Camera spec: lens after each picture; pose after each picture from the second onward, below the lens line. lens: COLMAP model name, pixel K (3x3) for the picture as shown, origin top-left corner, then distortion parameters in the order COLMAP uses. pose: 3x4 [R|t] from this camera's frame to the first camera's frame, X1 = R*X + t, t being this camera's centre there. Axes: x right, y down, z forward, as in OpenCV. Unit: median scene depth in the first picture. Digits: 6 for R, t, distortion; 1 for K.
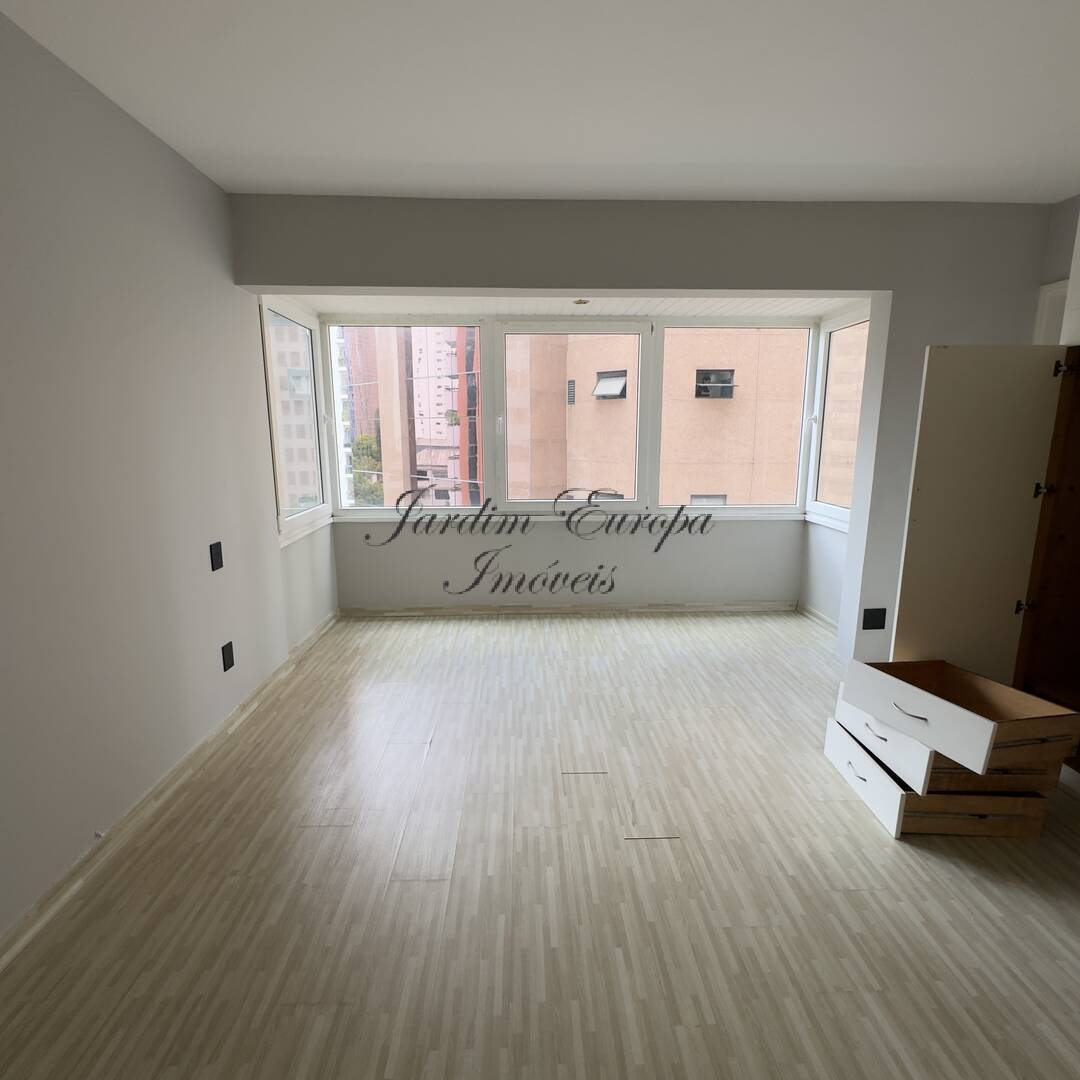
lens RADIAL K [[573.0, 0, 539.2], [0, 573.0, 539.6], [0, 0, 1]] dist [-0.003748, -0.001501]
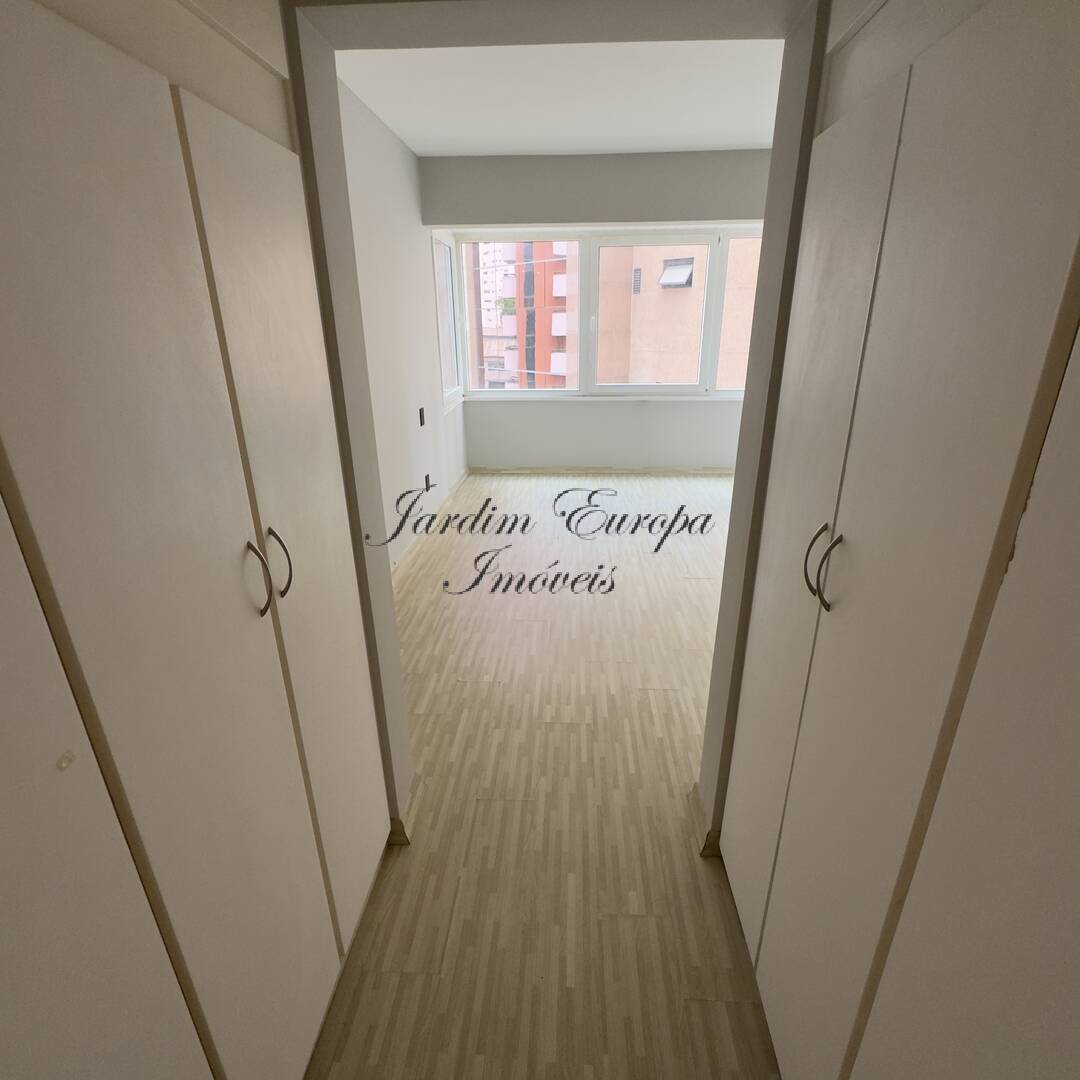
lens RADIAL K [[573.0, 0, 539.2], [0, 573.0, 539.6], [0, 0, 1]] dist [-0.003748, -0.001501]
pose [[0.995935, 0.025336, -0.086442, -0.062330], [-0.009371, 0.983564, 0.180314, 0.044237], [0.089590, -0.178771, 0.979803, -0.333856]]
